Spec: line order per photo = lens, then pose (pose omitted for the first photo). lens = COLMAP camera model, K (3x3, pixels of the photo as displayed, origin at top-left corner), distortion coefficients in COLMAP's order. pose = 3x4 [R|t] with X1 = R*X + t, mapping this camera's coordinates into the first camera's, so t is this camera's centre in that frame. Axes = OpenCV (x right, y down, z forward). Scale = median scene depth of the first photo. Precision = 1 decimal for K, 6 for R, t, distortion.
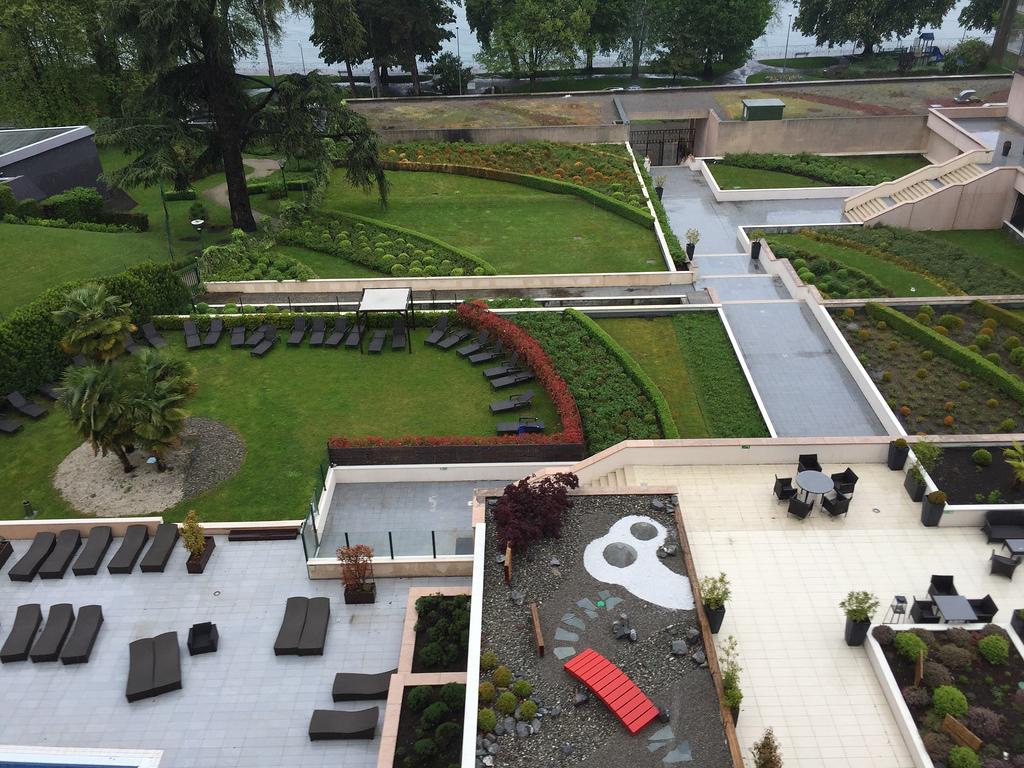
lens RADIAL K [[887.2, 0, 514.6], [0, 887.2, 379.9], [0, 0, 1]] dist [0.095327, -0.125135]
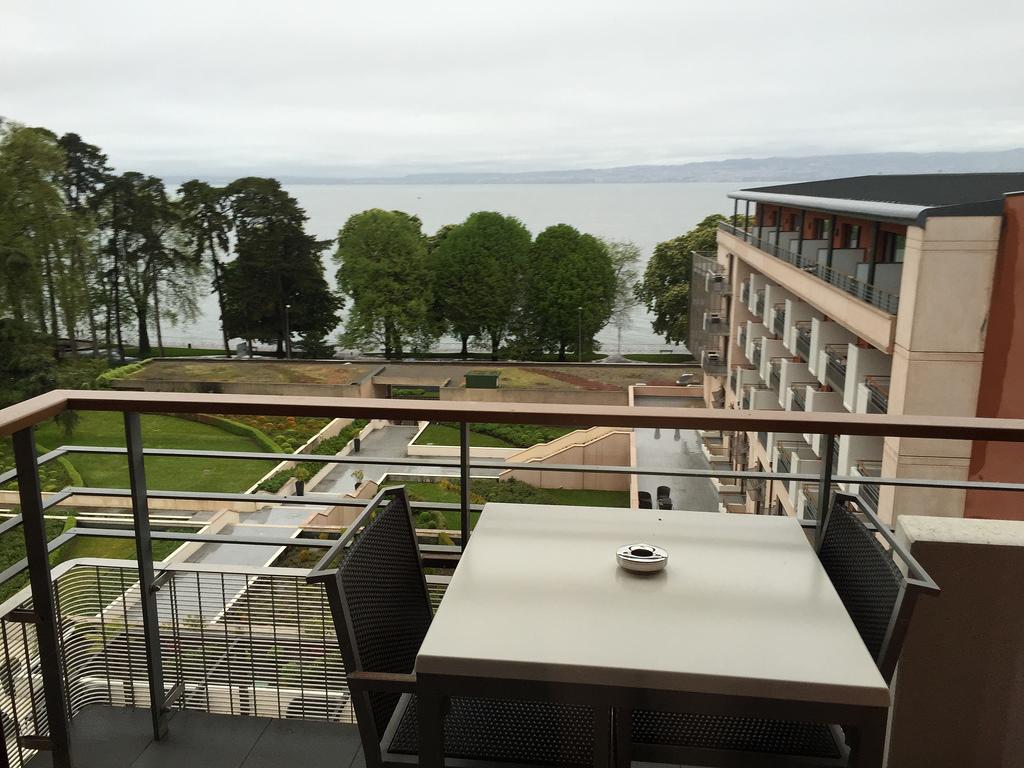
lens RADIAL K [[887.2, 0, 514.6], [0, 887.2, 379.9], [0, 0, 1]] dist [0.095327, -0.125135]
pose [[0.992515, 0.047912, -0.112330, 0.391642], [-0.081783, 0.943873, -0.320025, 0.035524], [0.090692, 0.326817, 0.940726, -0.003087]]
